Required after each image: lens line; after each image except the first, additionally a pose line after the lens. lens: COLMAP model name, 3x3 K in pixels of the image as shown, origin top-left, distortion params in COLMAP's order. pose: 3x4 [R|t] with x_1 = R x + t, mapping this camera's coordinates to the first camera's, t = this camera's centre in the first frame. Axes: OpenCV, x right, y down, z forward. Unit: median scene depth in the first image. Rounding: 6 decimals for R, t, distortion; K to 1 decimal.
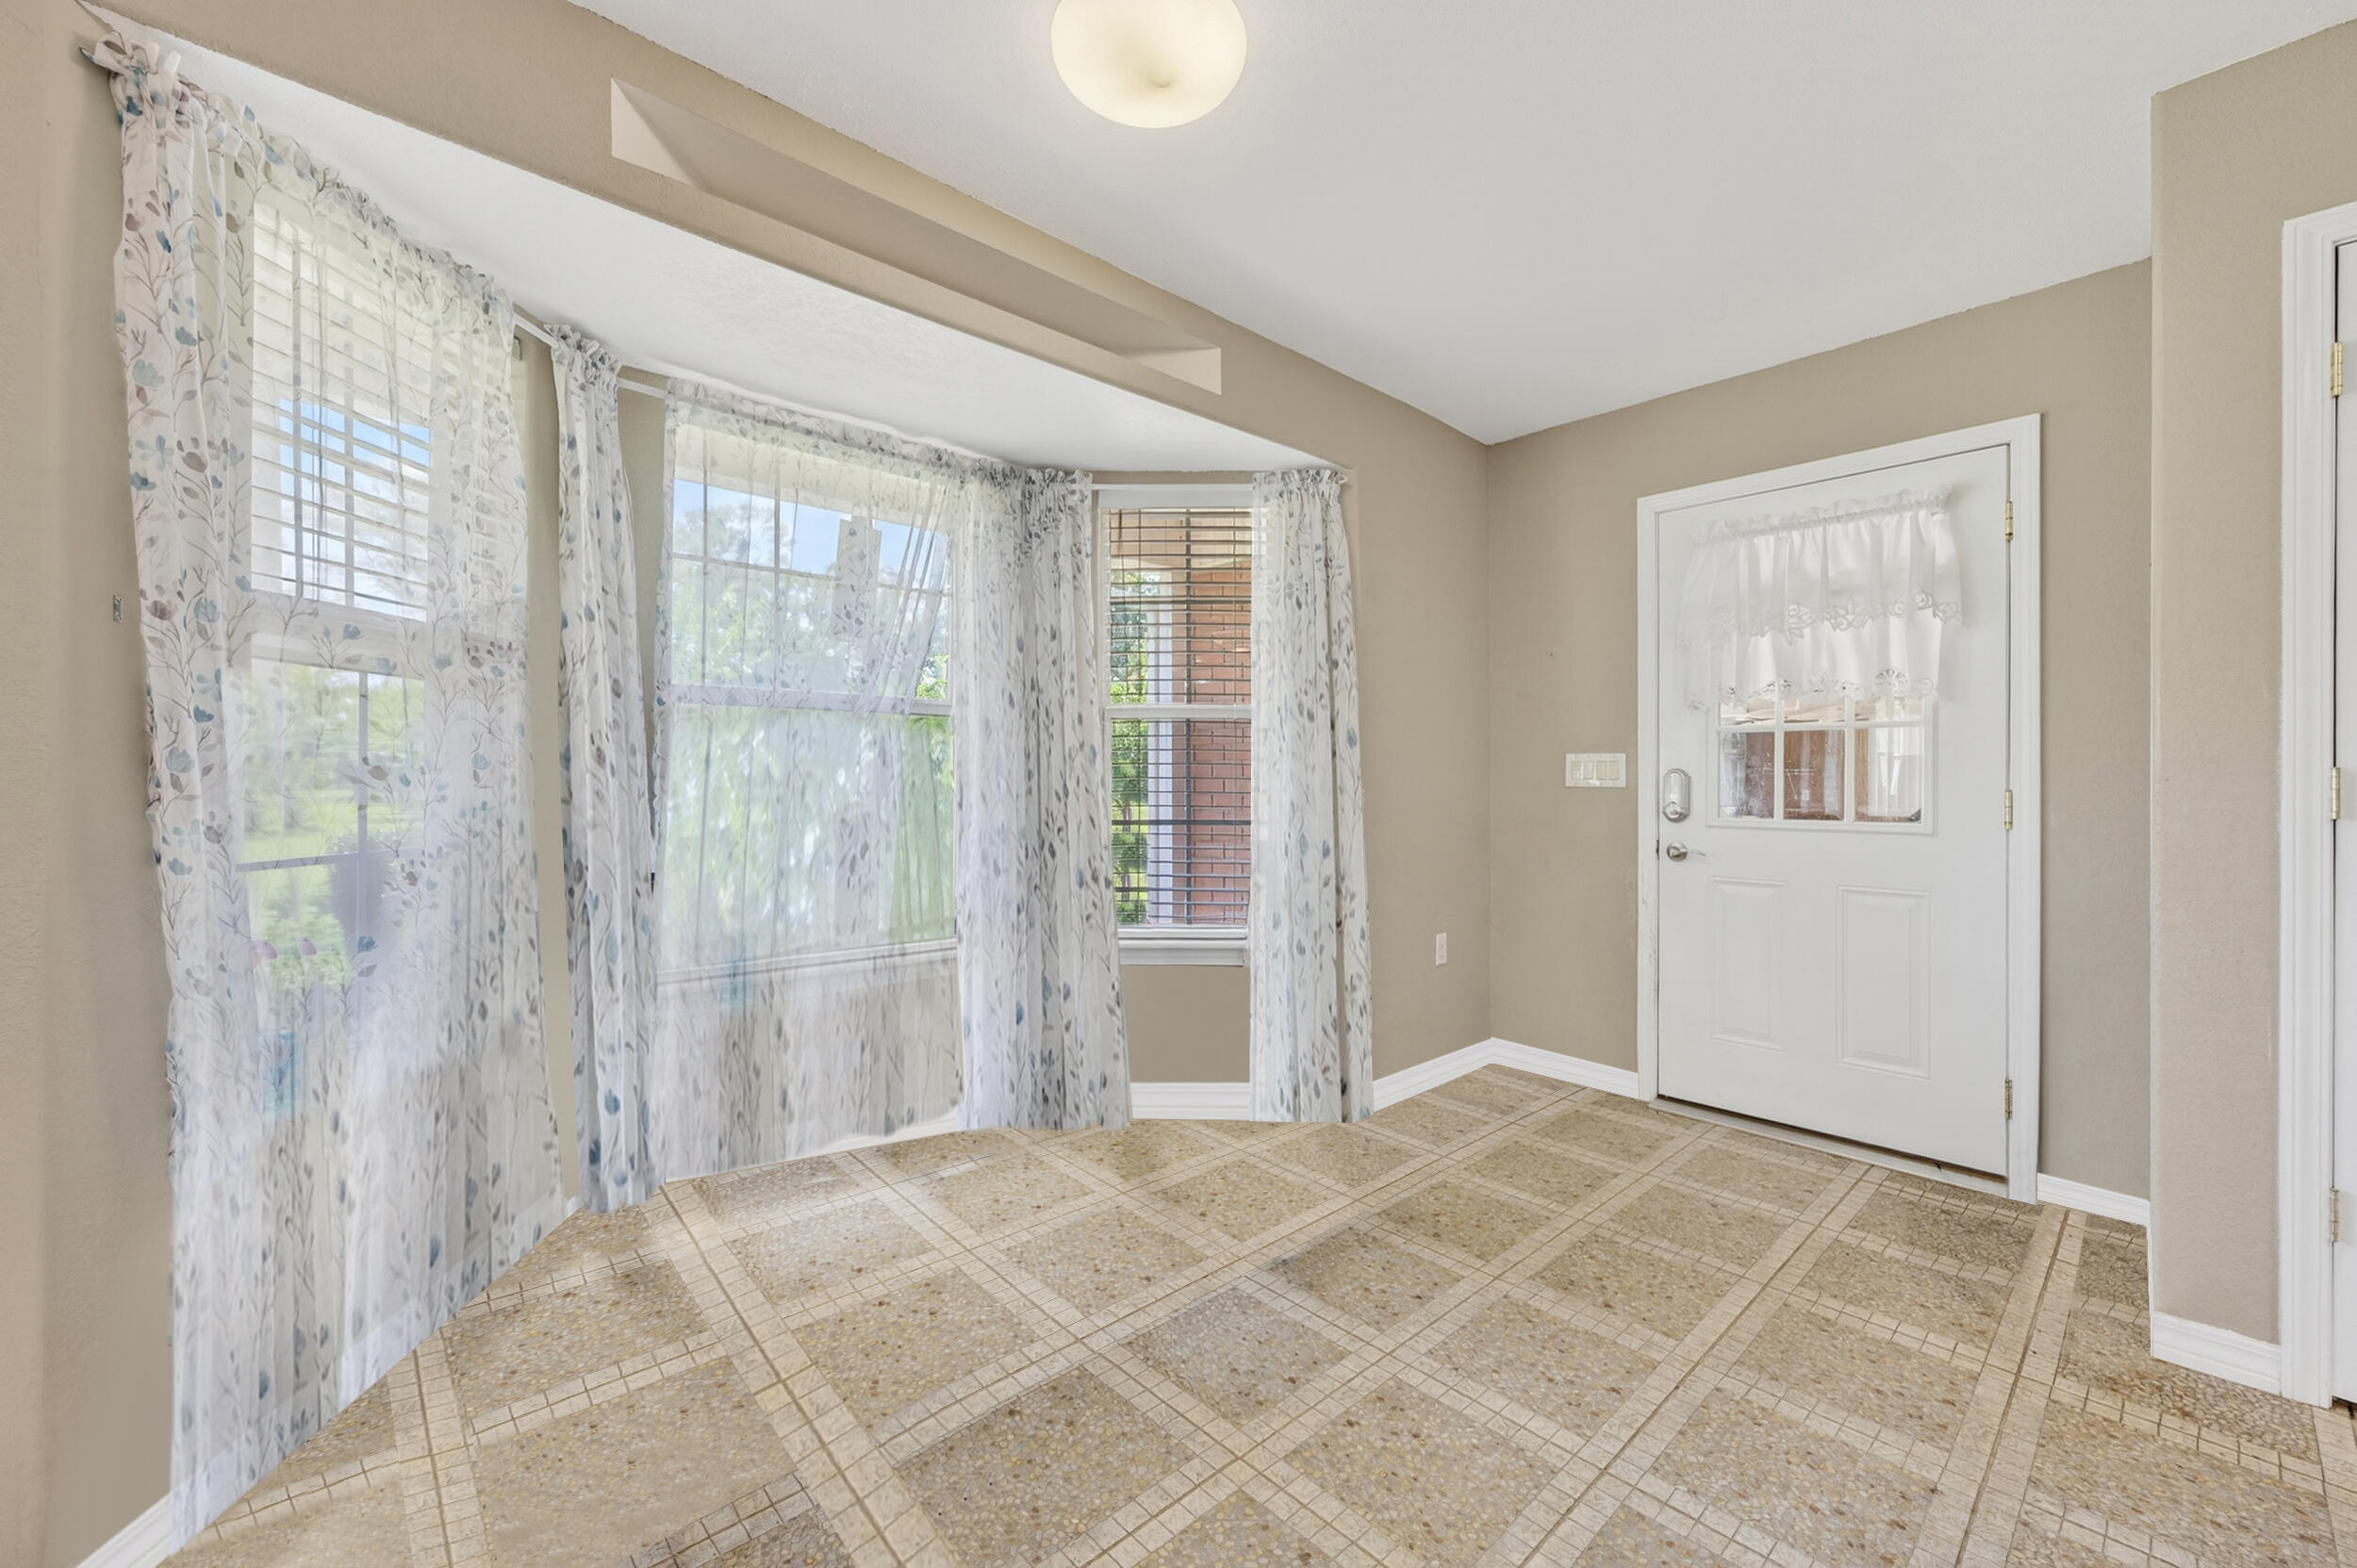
lens RADIAL K [[933.5, 0, 1184.1], [0, 933.5, 777.4], [0, 0, 1]] dist [0.000819, 0.000169]
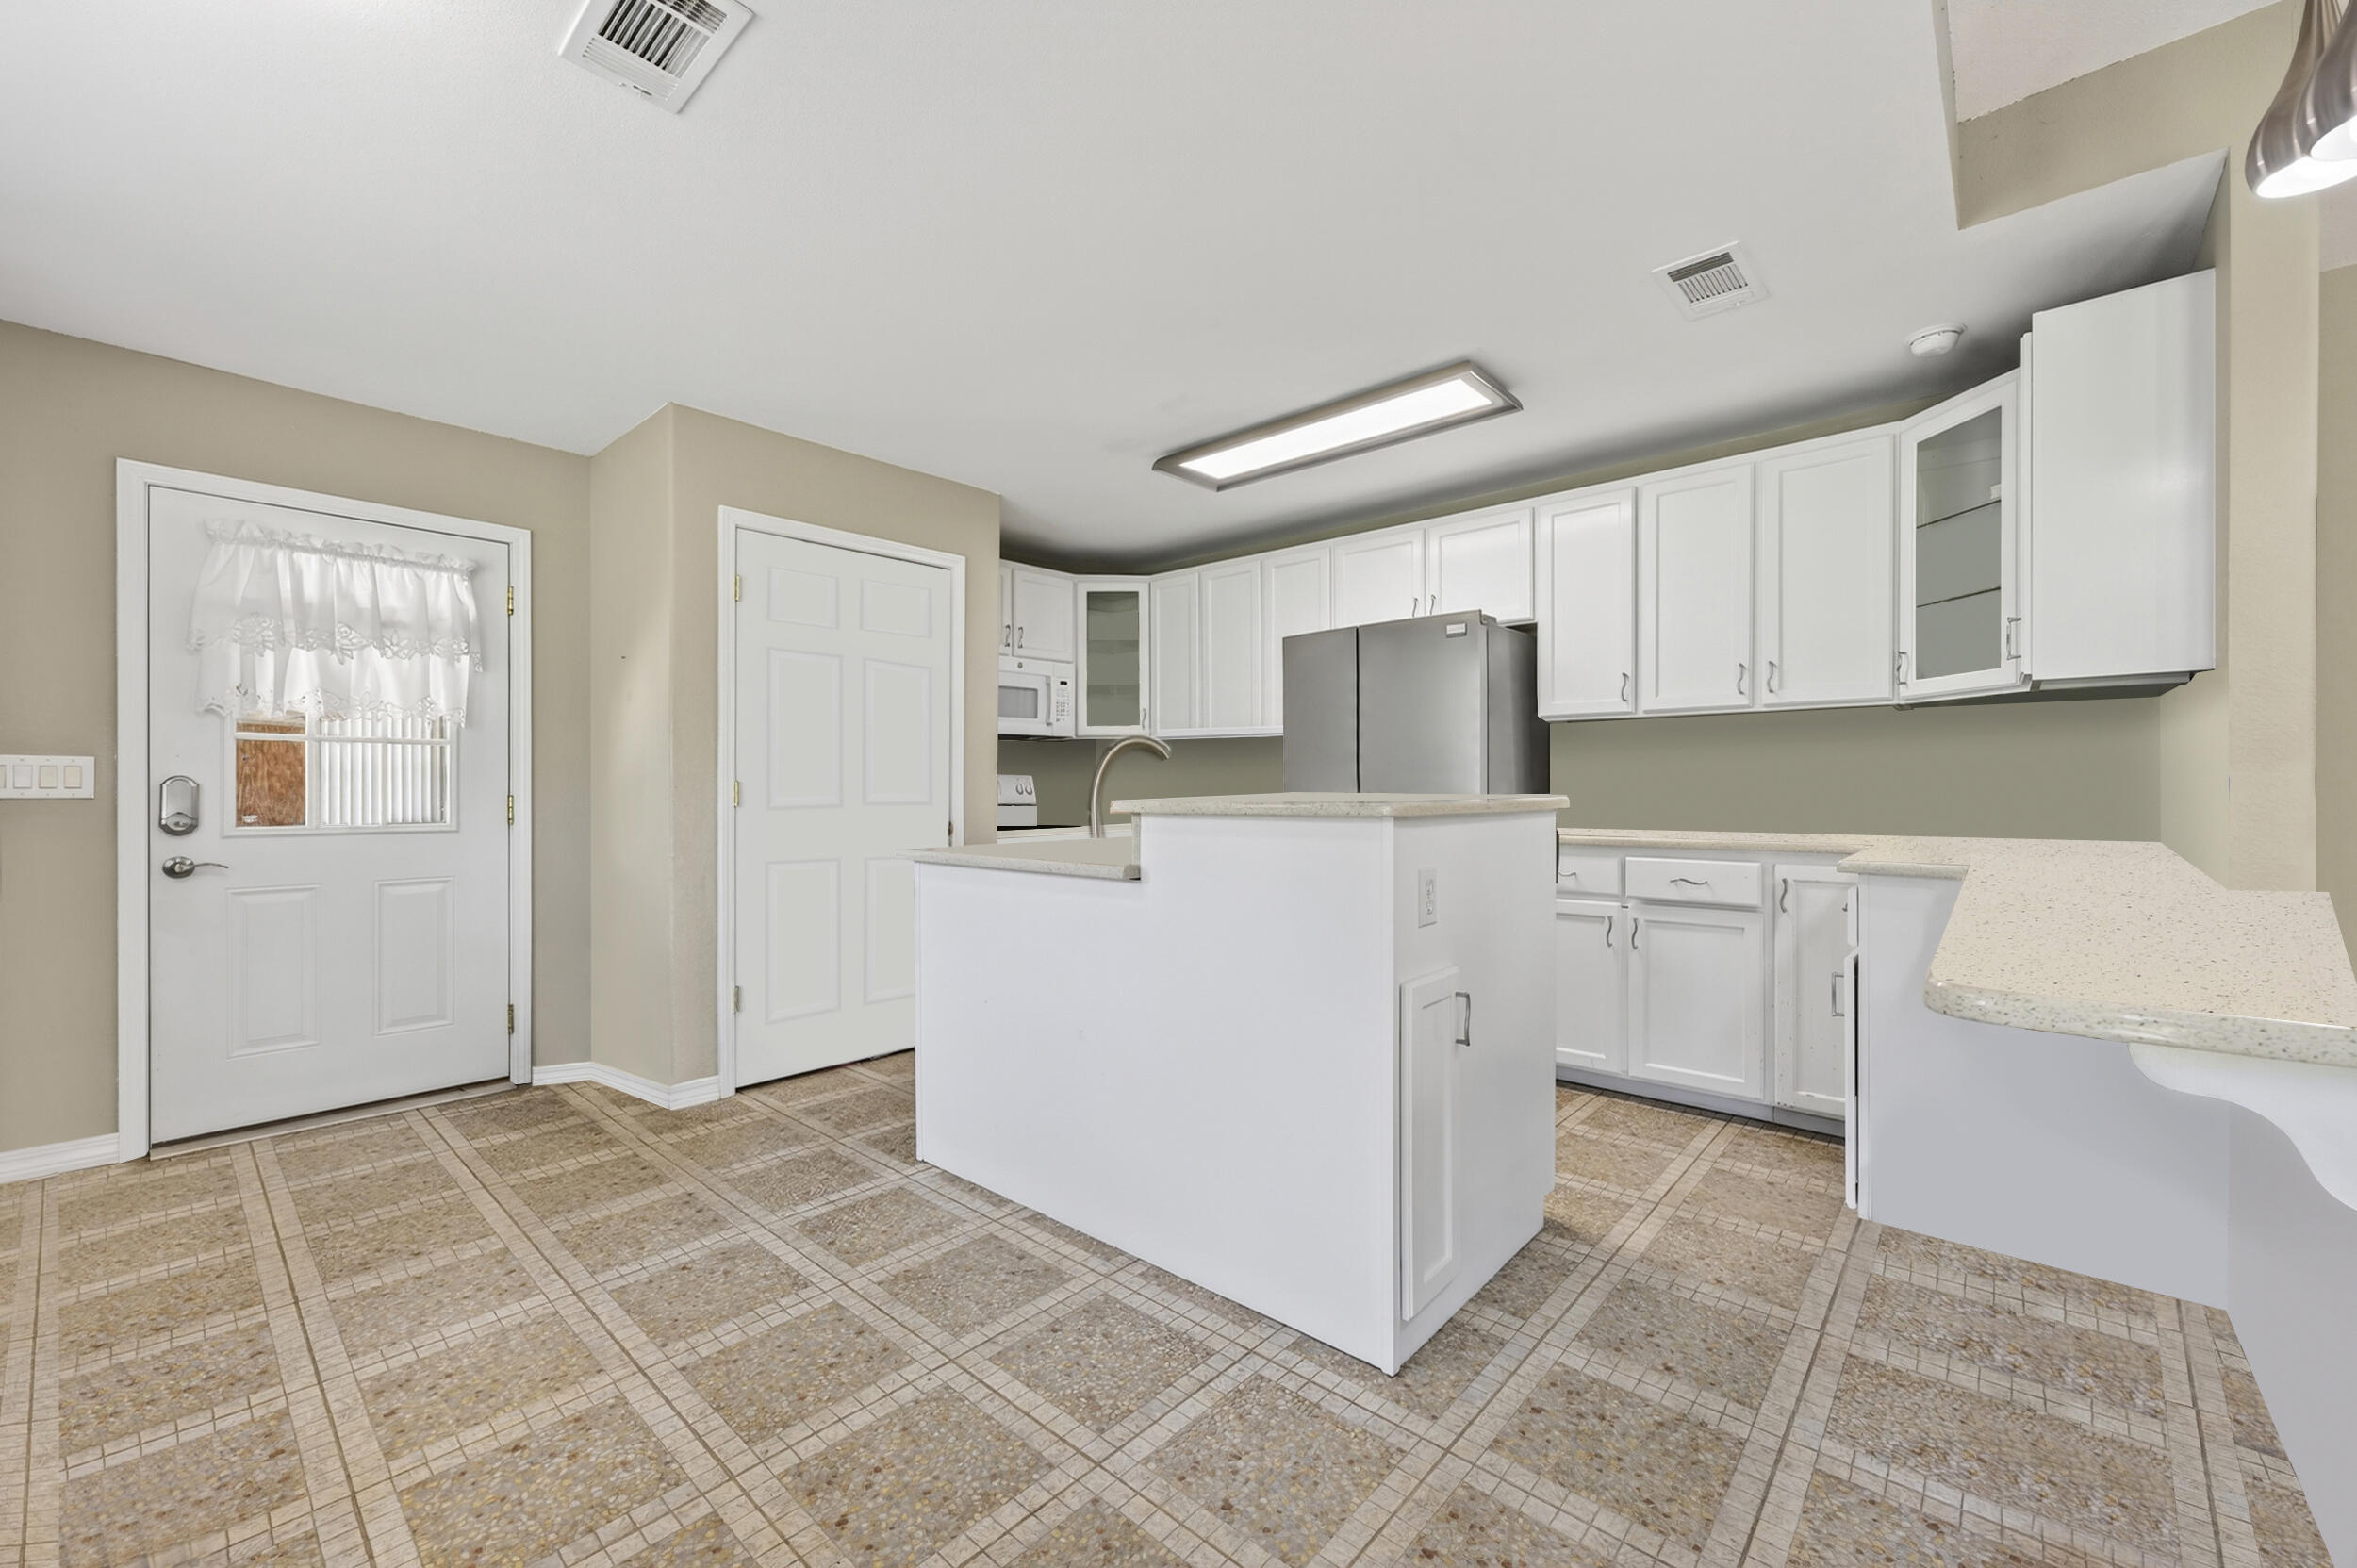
lens RADIAL K [[933.5, 0, 1182.1], [0, 933.5, 787.1], [0, 0, 1]] dist [0.000819, 0.000169]
pose [[-0.098492, -0.000138, 0.995138, -0.579333], [0.001818, 0.999998, 0.000319, 0.003418], [-0.995136, 0.001840, -0.098492, 0.146834]]
